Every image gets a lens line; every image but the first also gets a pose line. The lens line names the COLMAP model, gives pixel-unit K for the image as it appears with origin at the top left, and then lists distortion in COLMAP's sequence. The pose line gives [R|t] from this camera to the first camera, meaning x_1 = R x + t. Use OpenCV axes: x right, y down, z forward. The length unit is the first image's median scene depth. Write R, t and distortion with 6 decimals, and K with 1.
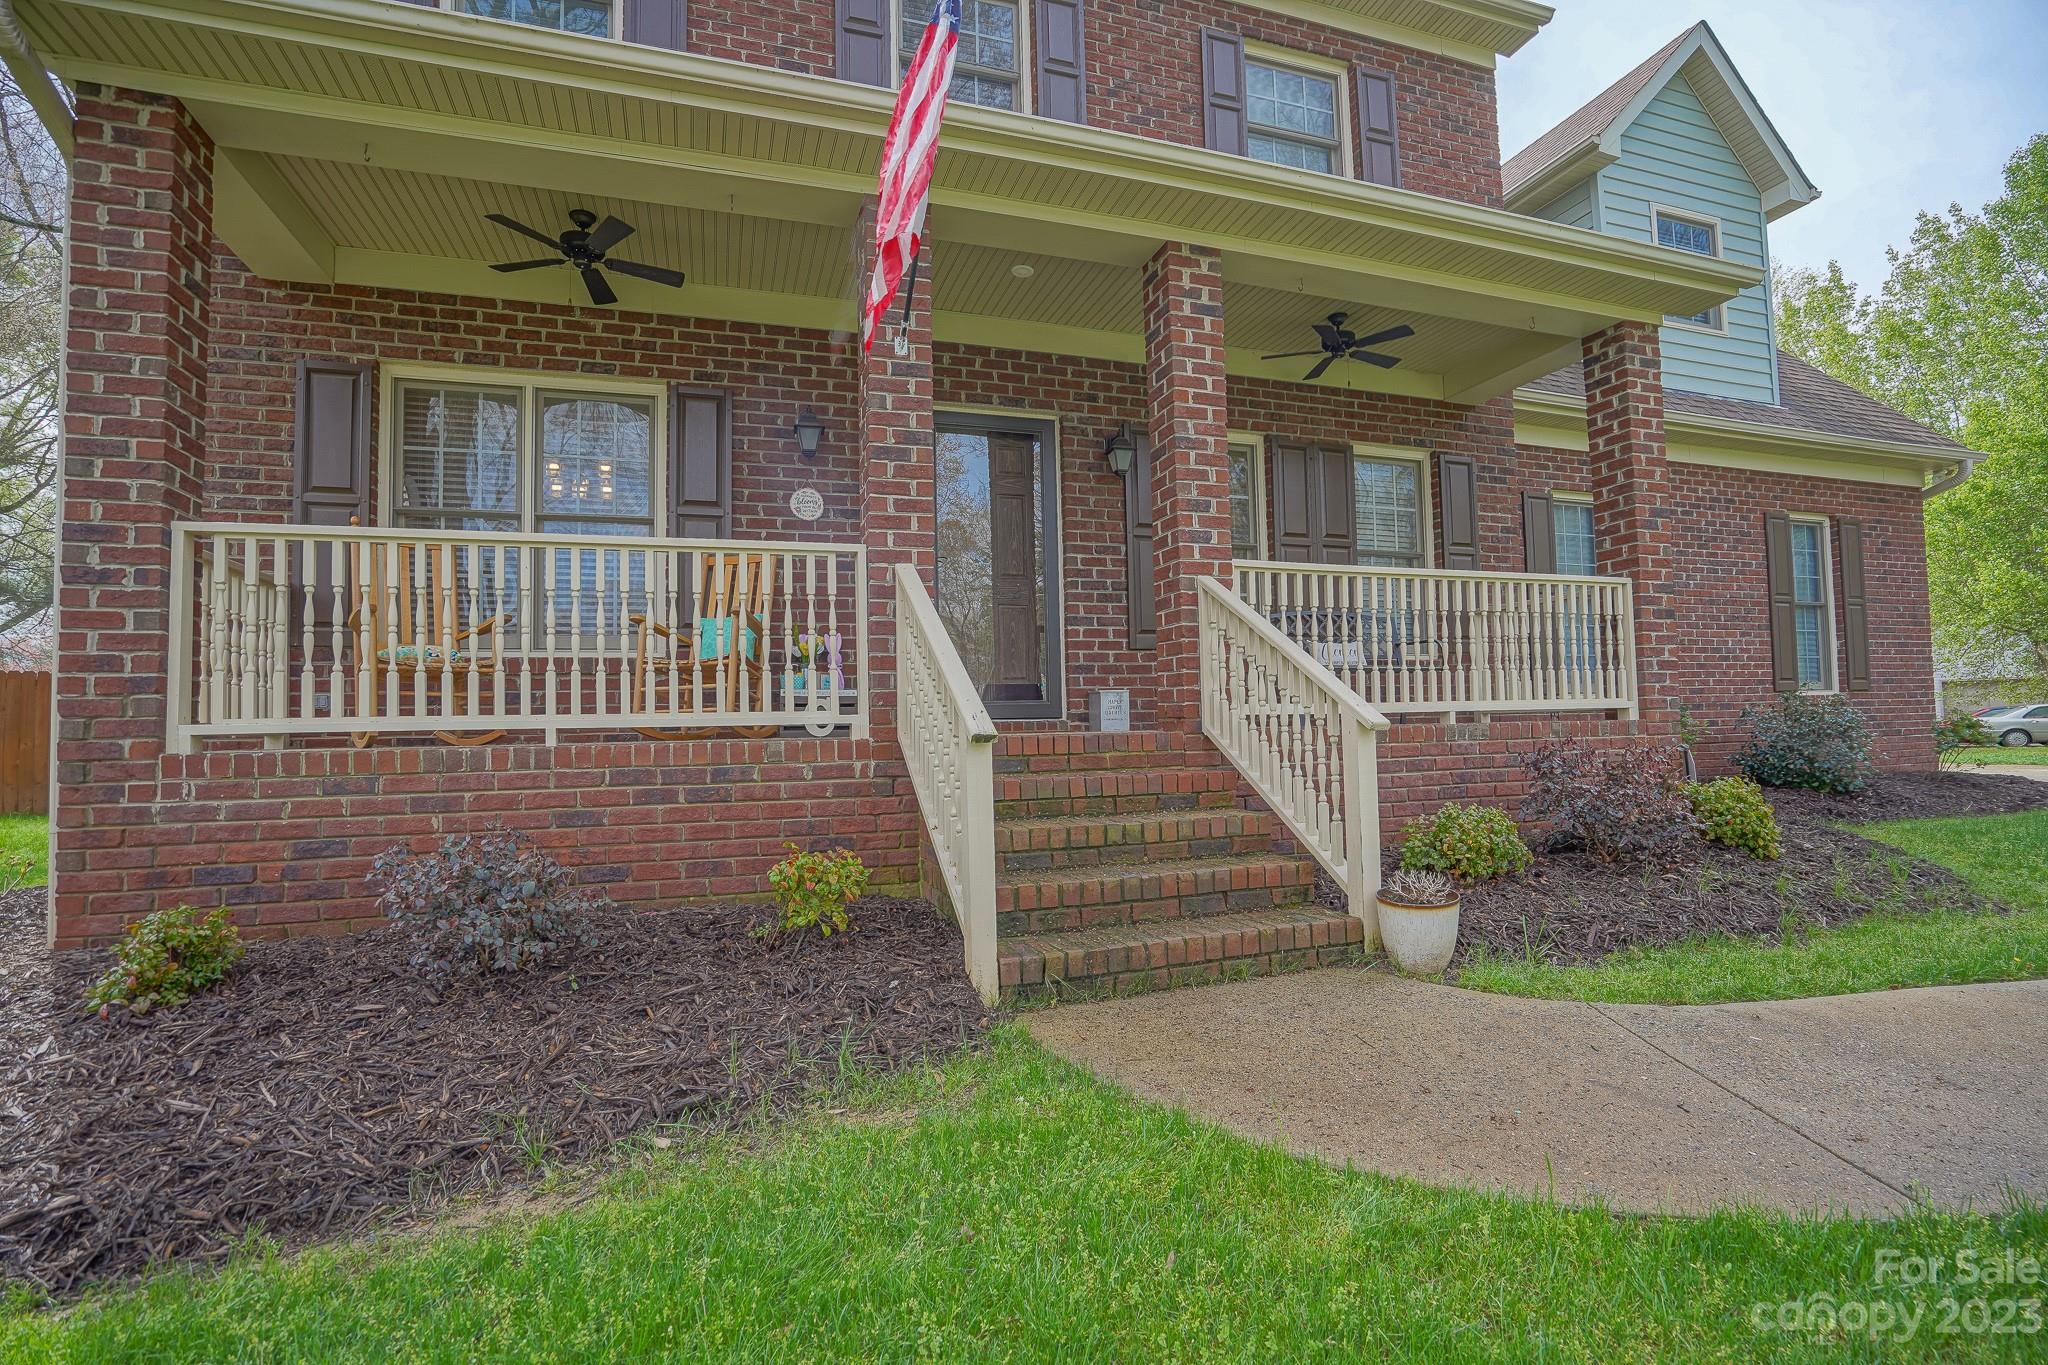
lens RADIAL K [[962.6, 0, 1011.4], [0, 962.6, 691.9], [0, 0, 1]] dist [-0.023609, 0.000218]
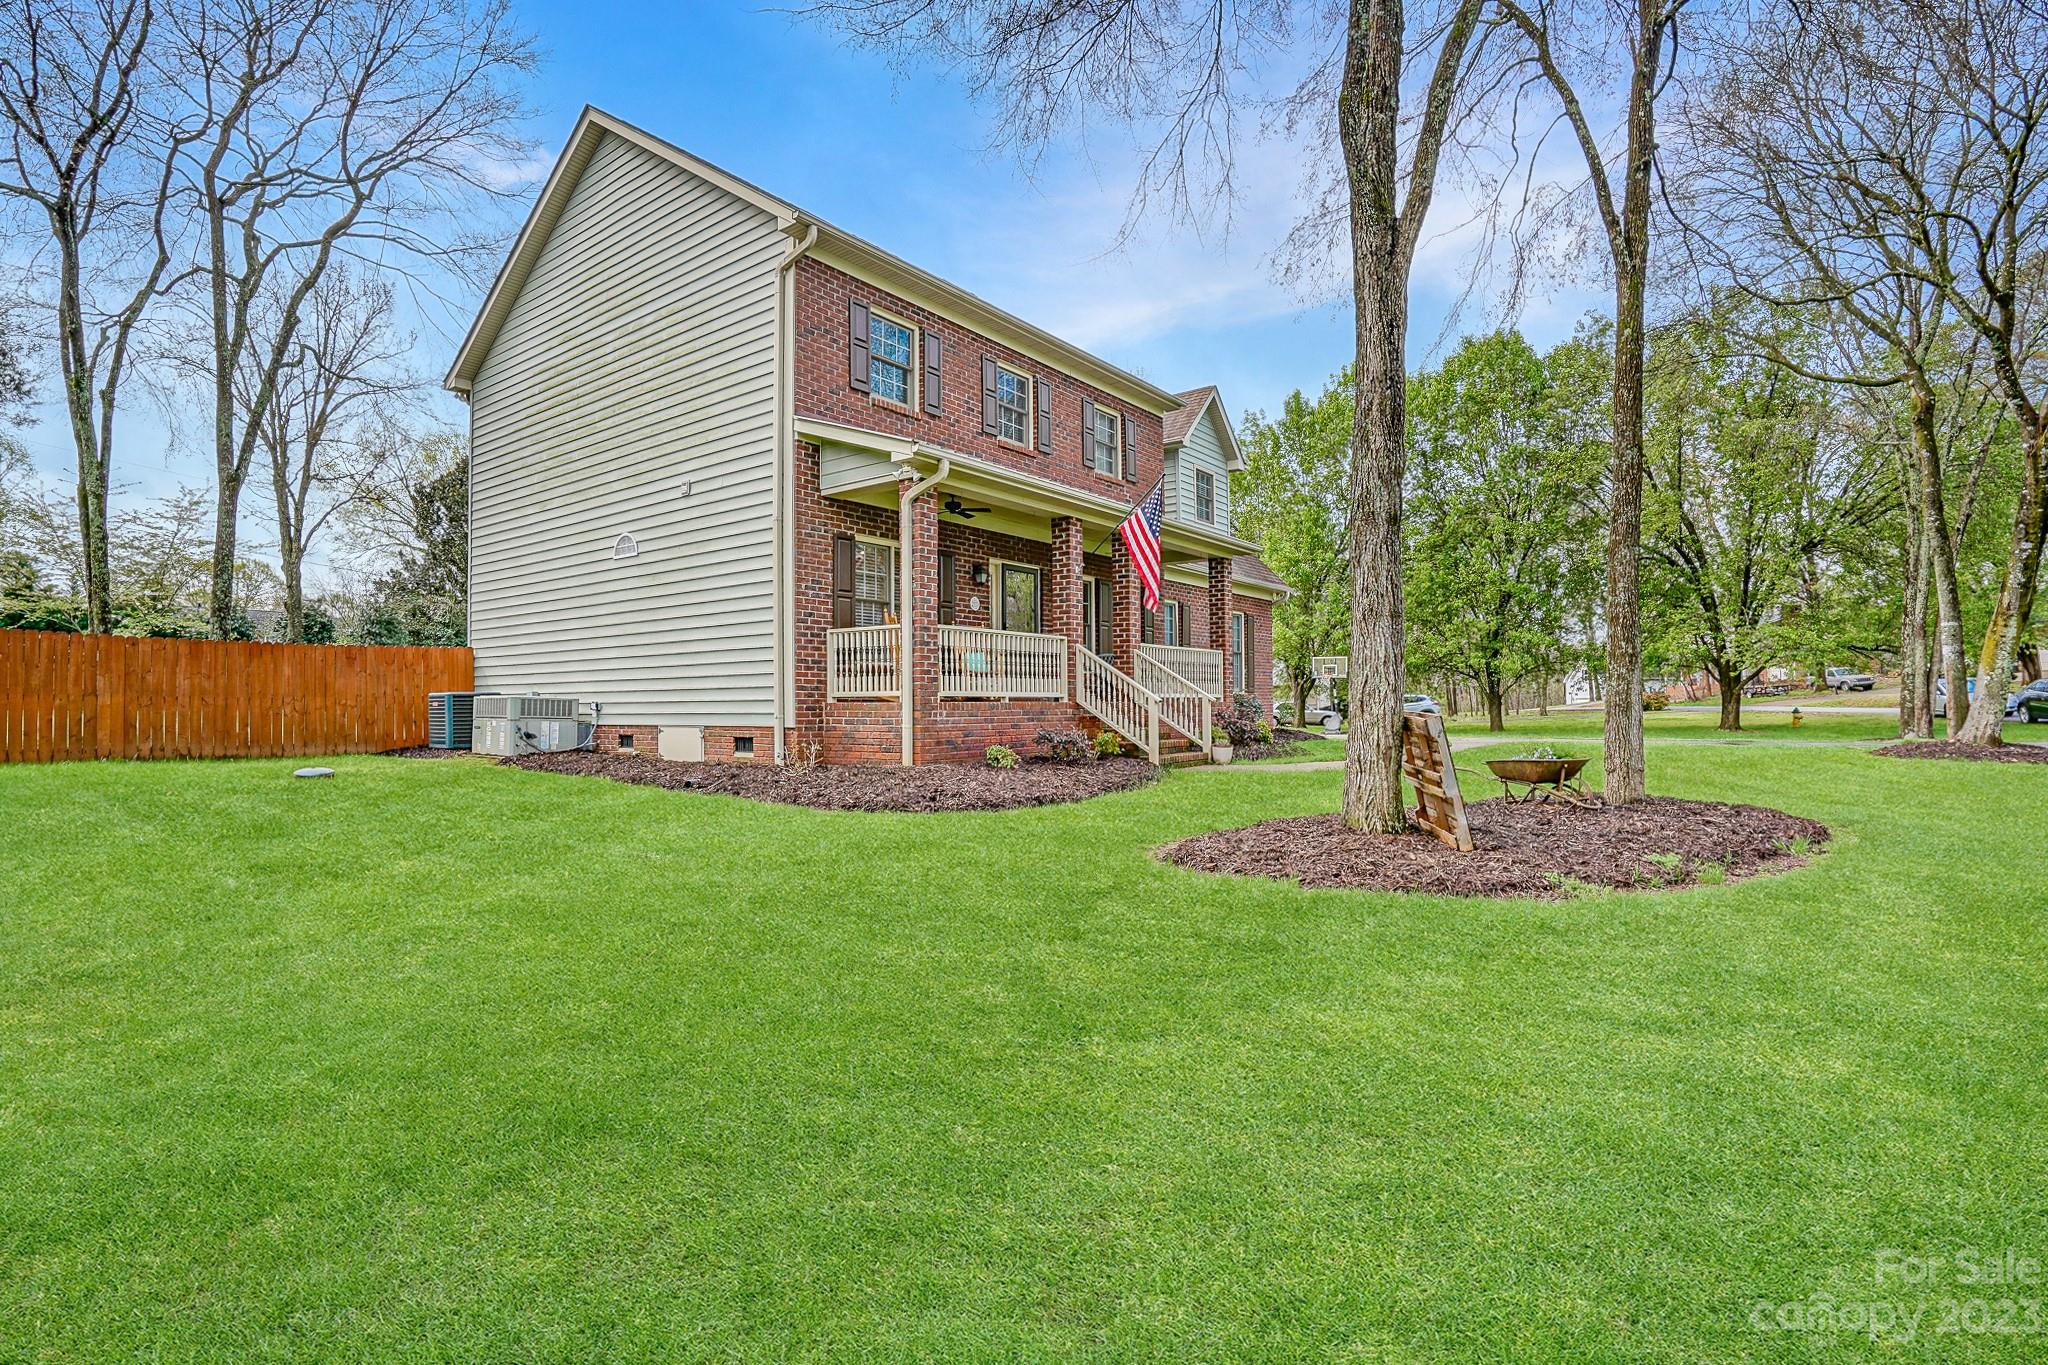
lens RADIAL K [[962.6, 0, 1011.4], [0, 962.6, 691.9], [0, 0, 1]] dist [-0.023609, 0.000218]
pose [[0.833604, 0.028526, 0.551626, -1.208513], [-0.041913, 0.999053, 0.011675, -0.006071], [-0.550770, -0.032853, 0.834010, -0.871598]]
